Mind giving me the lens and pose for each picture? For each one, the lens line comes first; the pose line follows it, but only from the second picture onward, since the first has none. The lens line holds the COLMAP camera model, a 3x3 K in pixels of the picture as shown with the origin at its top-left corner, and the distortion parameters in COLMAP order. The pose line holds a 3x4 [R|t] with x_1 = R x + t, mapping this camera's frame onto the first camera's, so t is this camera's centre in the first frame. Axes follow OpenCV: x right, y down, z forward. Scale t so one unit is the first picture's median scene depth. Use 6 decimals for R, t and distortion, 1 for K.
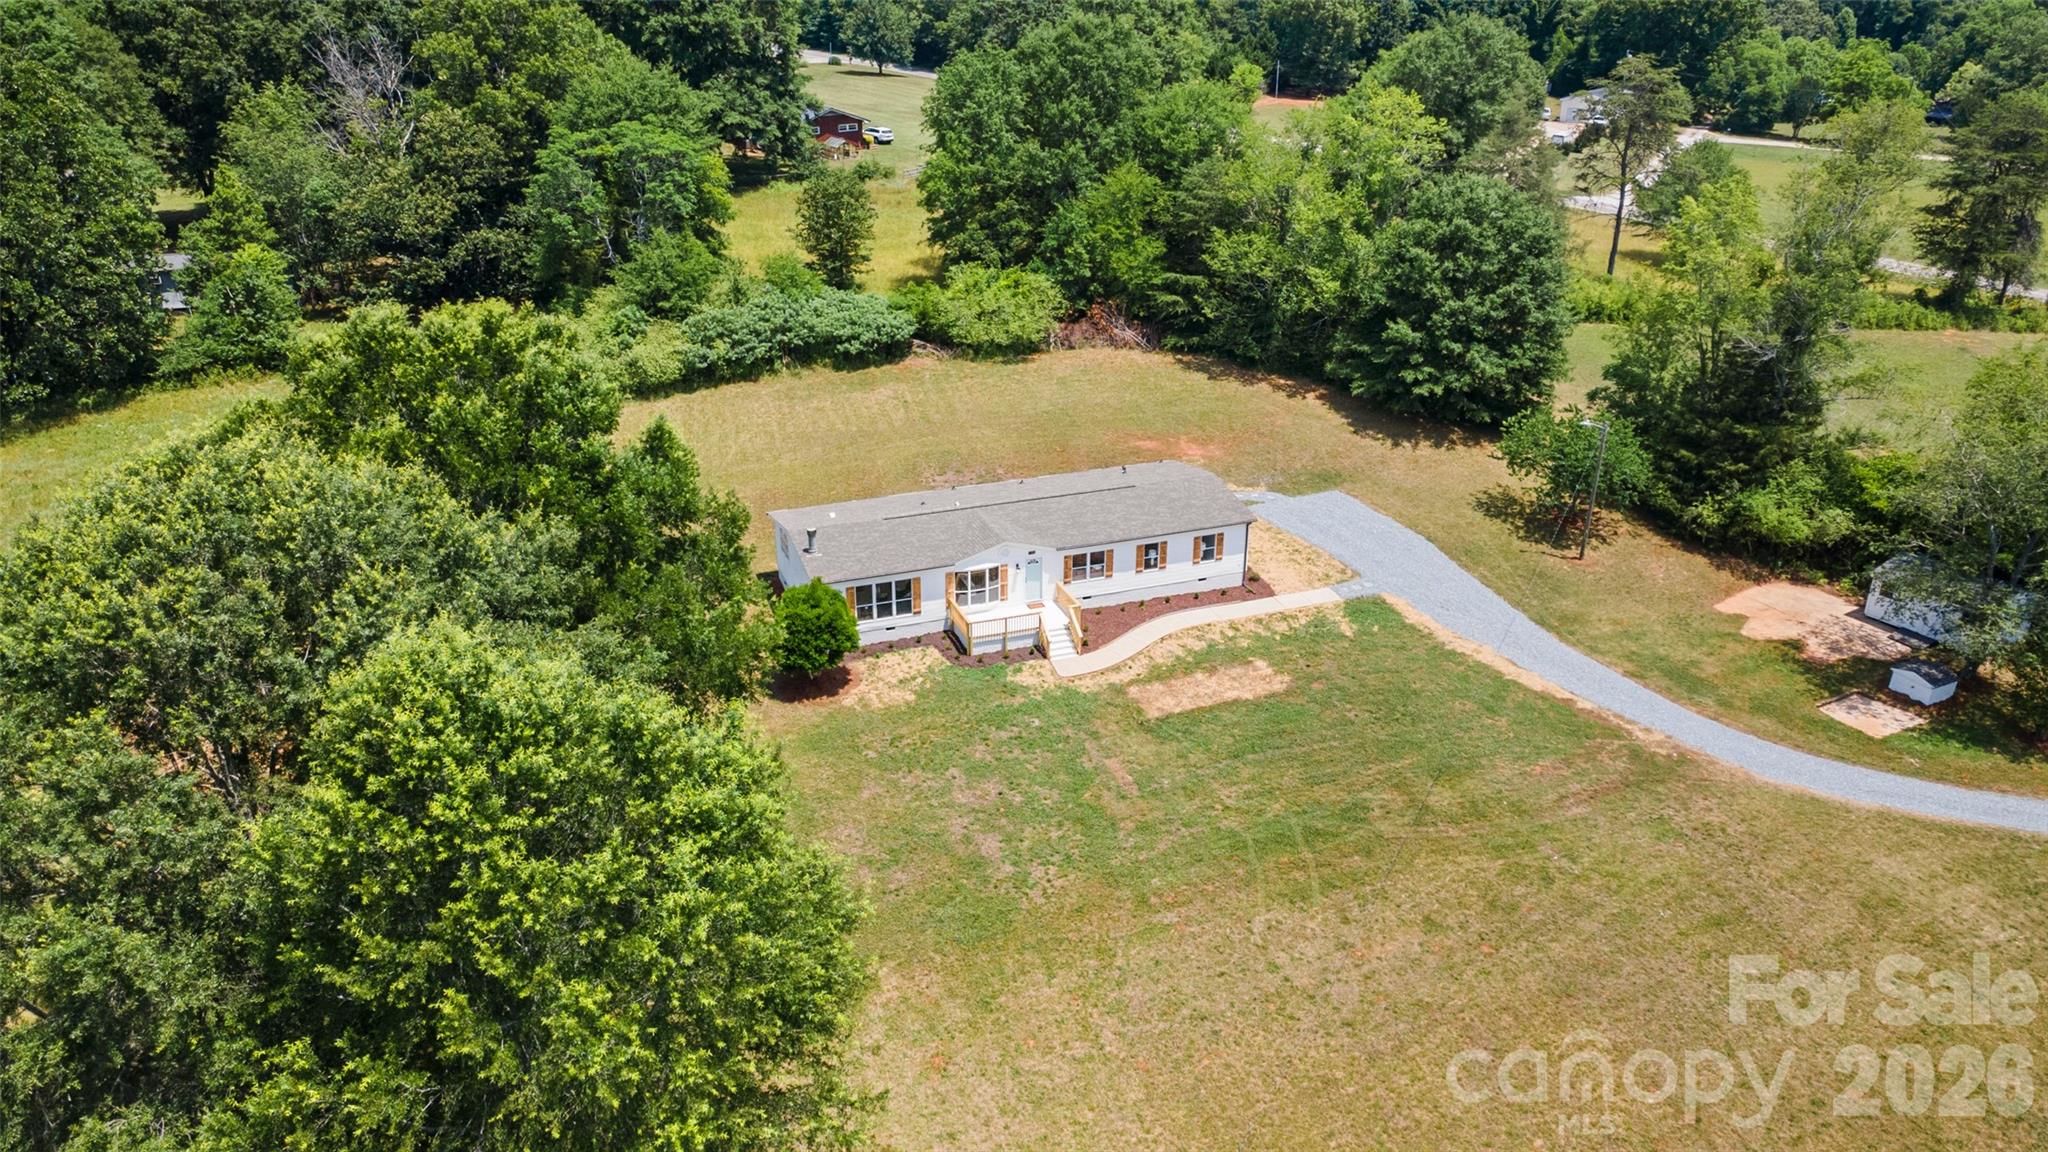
lens RADIAL K [[1493.6, 0, 1029.9], [0, 1493.6, 570.7], [0, 0, 1]] dist [0.019345, 0.039393]
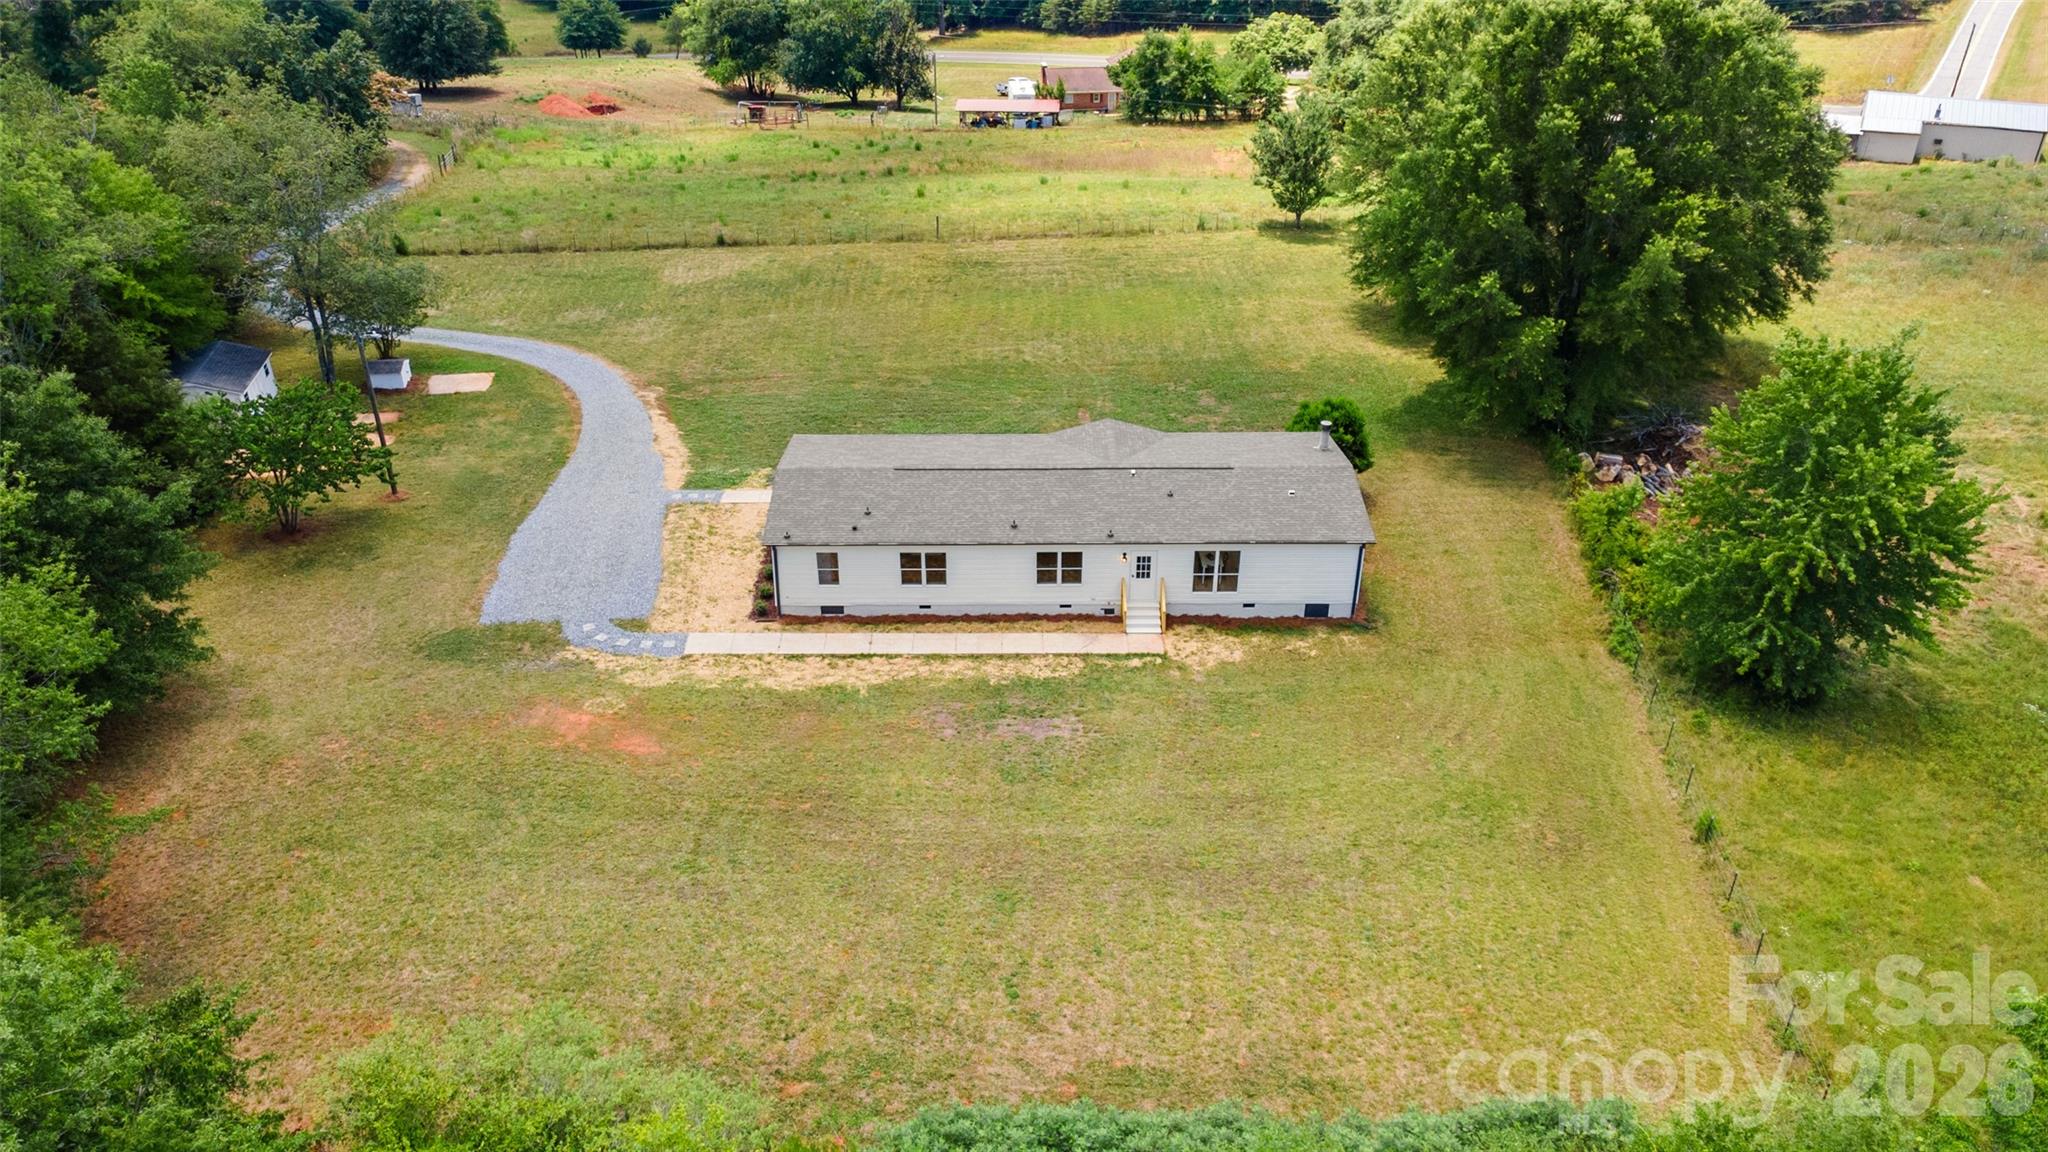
lens RADIAL K [[1493.6, 0, 1023.4], [0, 1493.6, 565.8], [0, 0, 1]] dist [0.019345, 0.039393]
pose [[-0.935512, -0.182772, 0.302342, -0.199266], [0.134604, 0.606841, 0.783343, -0.527682], [-0.326647, 0.773523, -0.543105, 1.216676]]
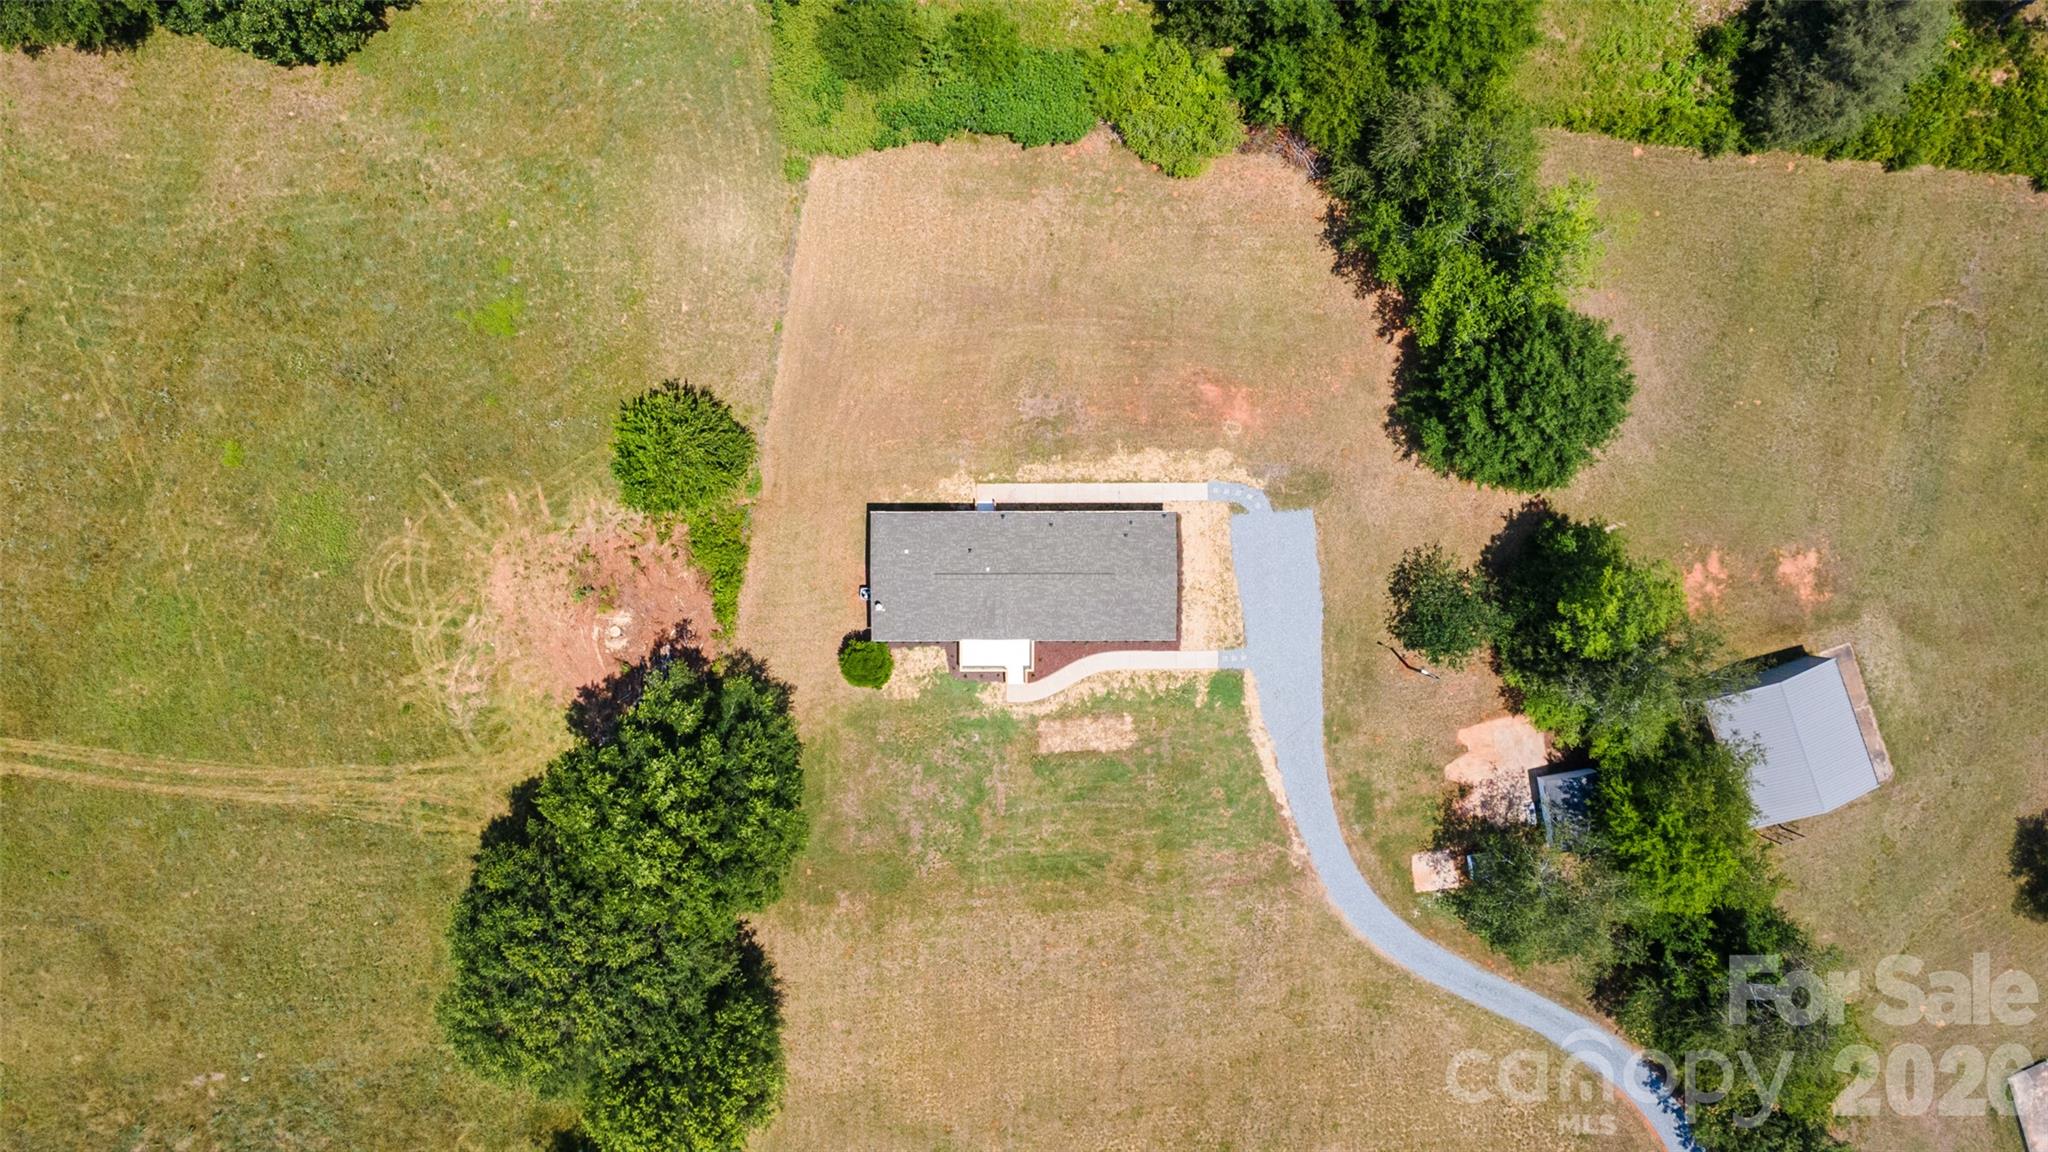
lens RADIAL K [[1493.6, 0, 1023.7], [0, 1493.6, 583.8], [0, 0, 1]] dist [0.019345, 0.039393]
pose [[0.932246, 0.361632, 0.011812, -0.022228], [-0.151955, 0.361677, 0.919836, -1.160885], [0.328370, -0.859309, 0.392124, 0.336361]]
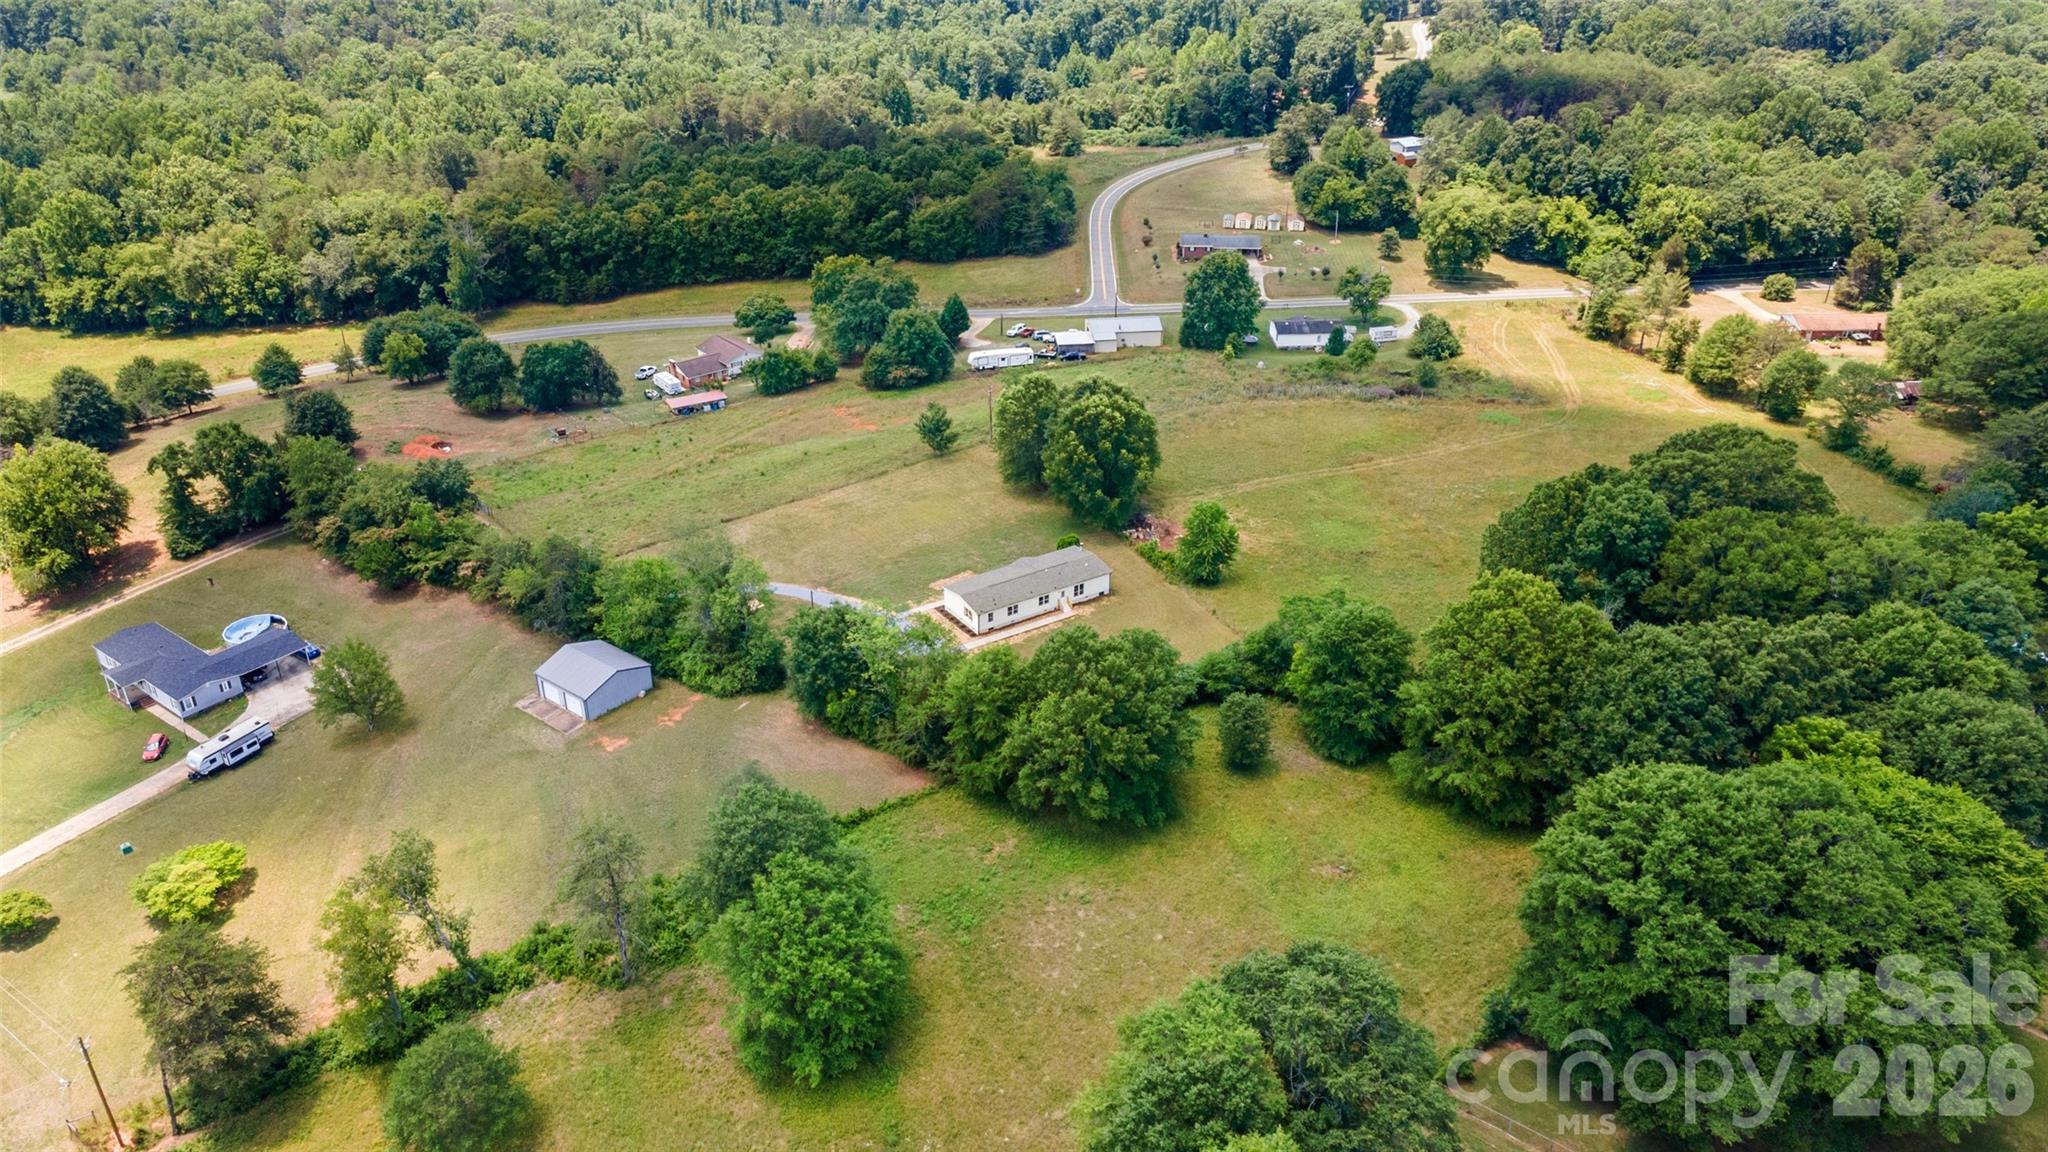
lens RADIAL K [[1493.6, 0, 1040.6], [0, 1493.6, 568.5], [0, 0, 1]] dist [0.019345, 0.039393]
pose [[-0.976196, 0.088675, -0.197932, 0.430615], [-0.100468, 0.623901, 0.775018, -1.848822], [0.192215, 0.776456, -0.600141, 2.215061]]
